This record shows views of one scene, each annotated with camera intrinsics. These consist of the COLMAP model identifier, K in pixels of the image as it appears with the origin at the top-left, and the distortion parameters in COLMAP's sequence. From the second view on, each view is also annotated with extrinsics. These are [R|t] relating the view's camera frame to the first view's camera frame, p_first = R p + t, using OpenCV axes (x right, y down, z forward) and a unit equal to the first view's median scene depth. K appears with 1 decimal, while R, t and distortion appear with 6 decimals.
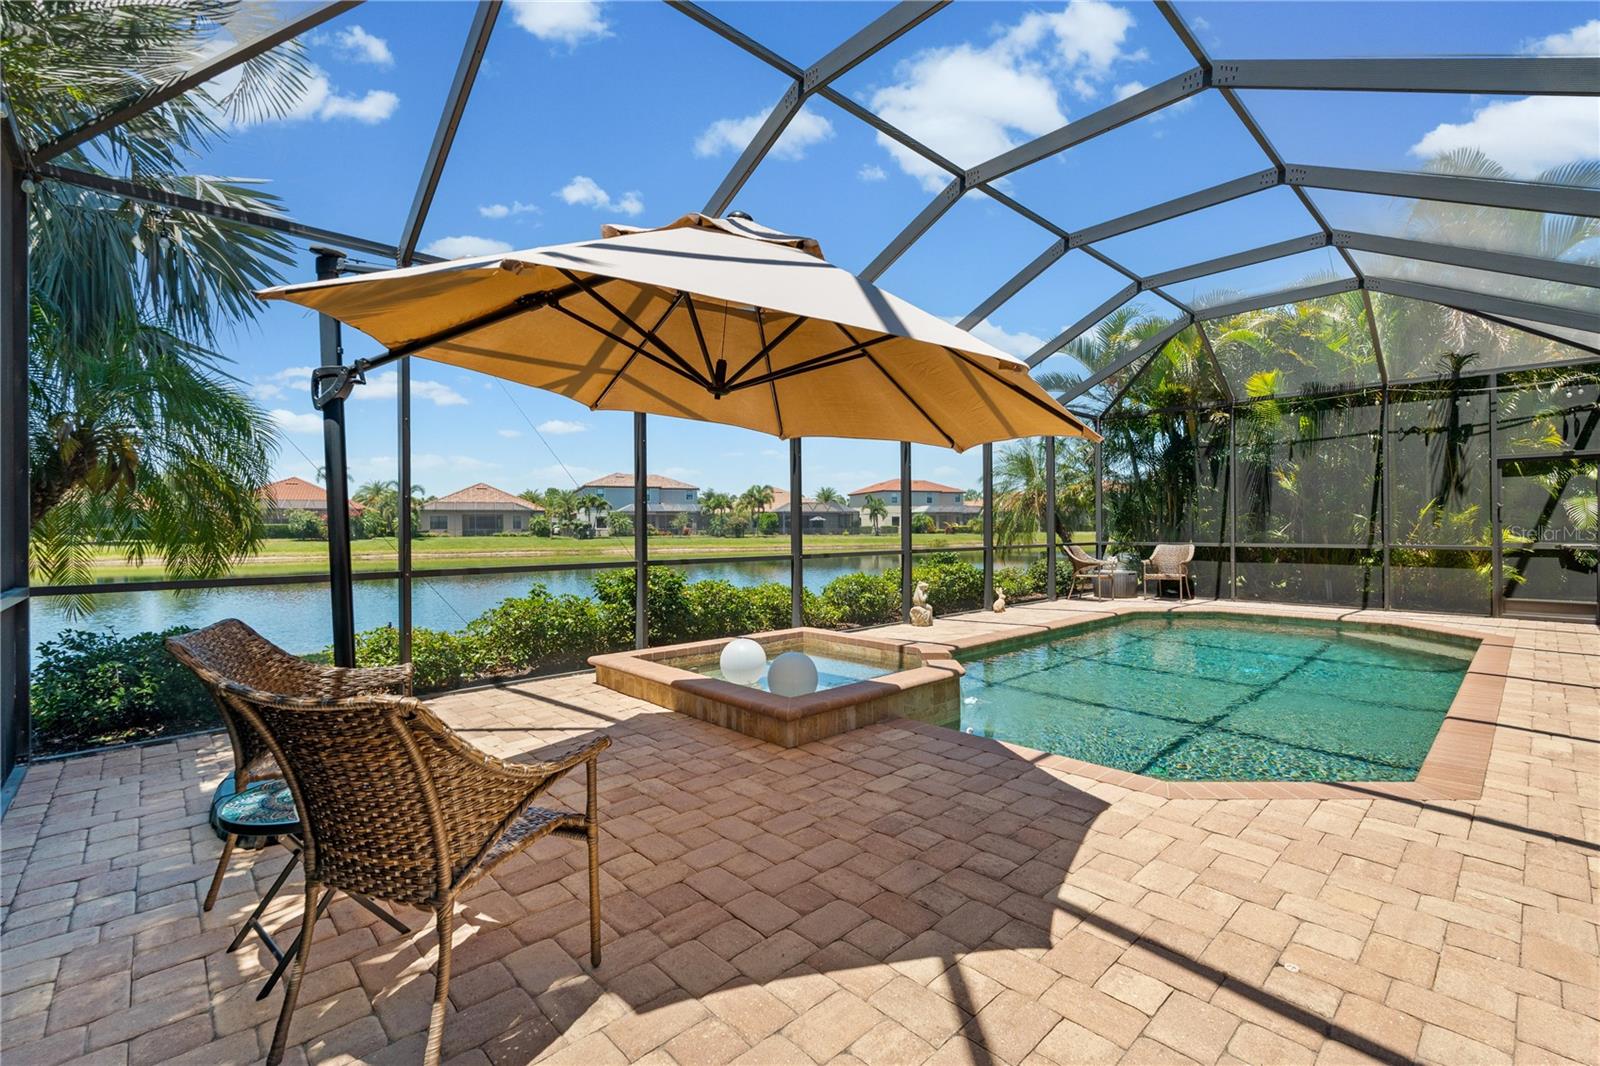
lens RADIAL K [[700.6, 0, 802.1], [0, 700.6, 539.7], [0, 0, 1]] dist [-0.000449, -0.000486]
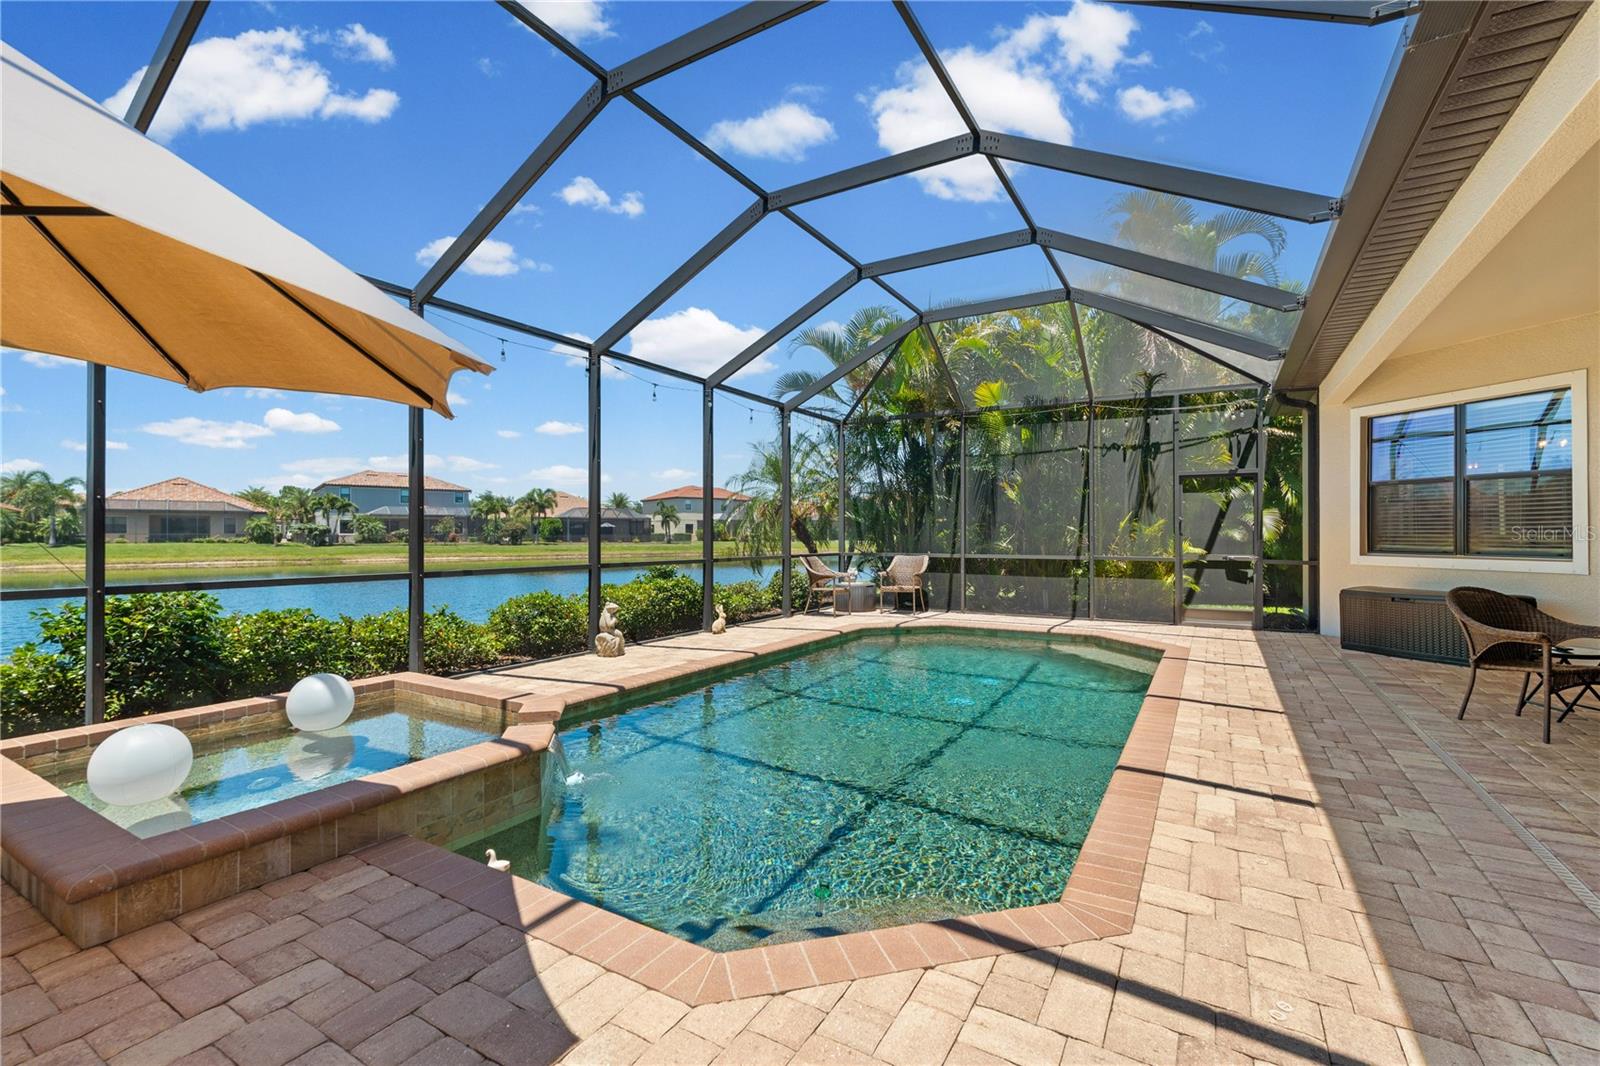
lens RADIAL K [[703.2, 0, 800.4], [0, 703.2, 549.7], [0, 0, 1]] dist [-0.002998, -0.000216]
pose [[0.961274, 0.000915, 0.275592, 0.130874], [-0.001890, 0.999993, 0.003270, -0.004534], [-0.275588, -0.003664, 0.961269, 0.119084]]
